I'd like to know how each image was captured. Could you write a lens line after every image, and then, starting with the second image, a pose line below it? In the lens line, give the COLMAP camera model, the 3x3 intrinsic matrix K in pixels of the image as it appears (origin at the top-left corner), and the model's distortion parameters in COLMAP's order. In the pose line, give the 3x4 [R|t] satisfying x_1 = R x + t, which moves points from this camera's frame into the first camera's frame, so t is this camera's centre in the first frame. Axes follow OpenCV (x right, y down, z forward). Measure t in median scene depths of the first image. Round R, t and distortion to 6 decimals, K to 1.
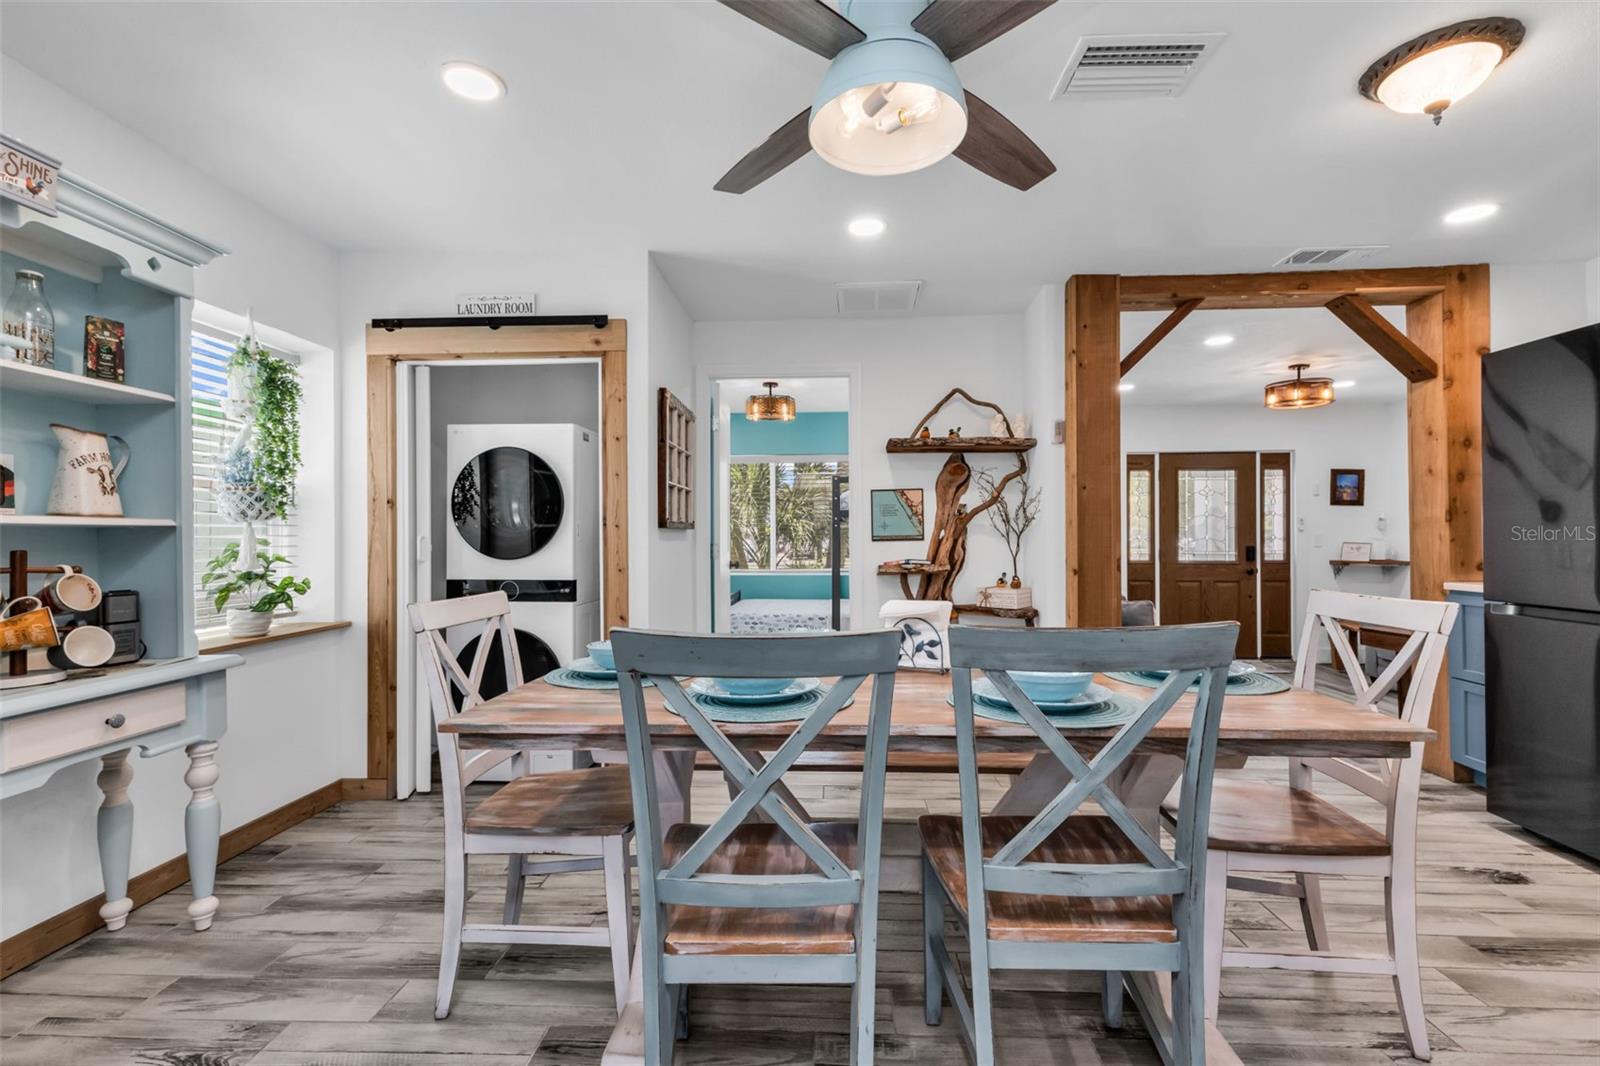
lens RADIAL K [[694.7, 0, 800.3], [0, 694.7, 528.8], [0, 0, 1]] dist [0.019123, -0.007331]
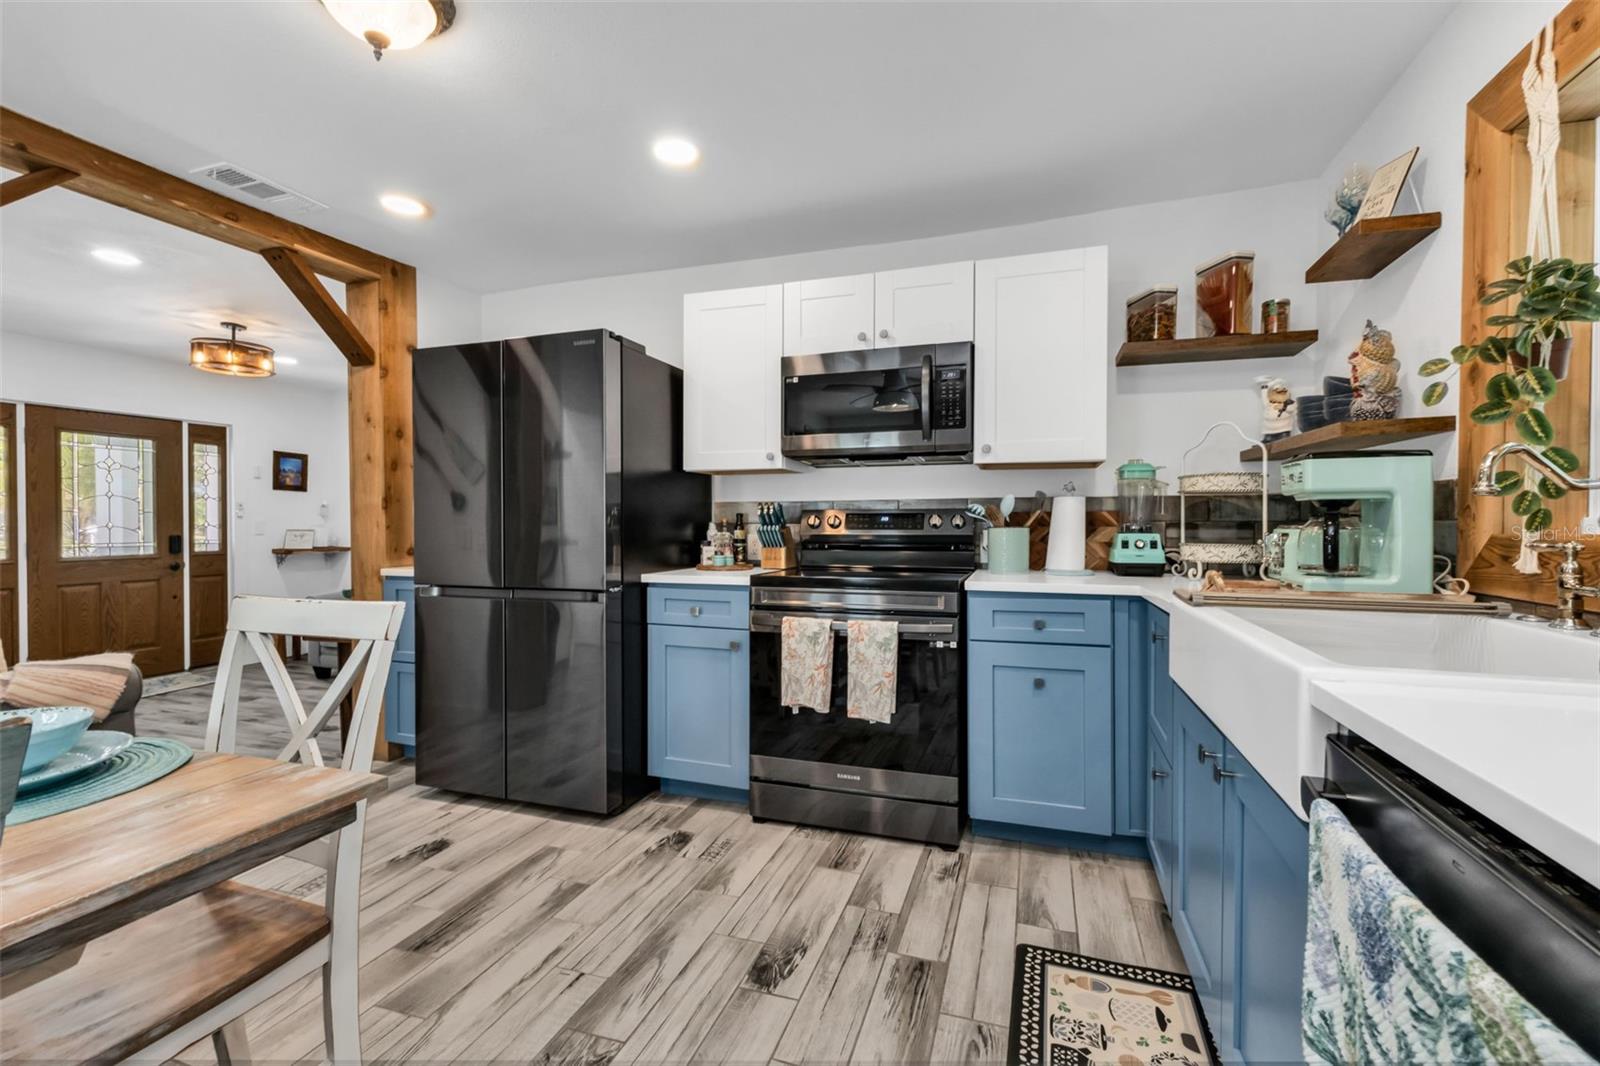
lens RADIAL K [[694.7, 0, 800.3], [0, 694.7, 528.8], [0, 0, 1]] dist [0.019123, -0.007331]
pose [[0.278038, -0.010489, 0.960513, 0.112679], [-0.008368, 0.999876, 0.013341, 0.000165], [-0.960534, -0.011747, 0.277916, 0.134212]]
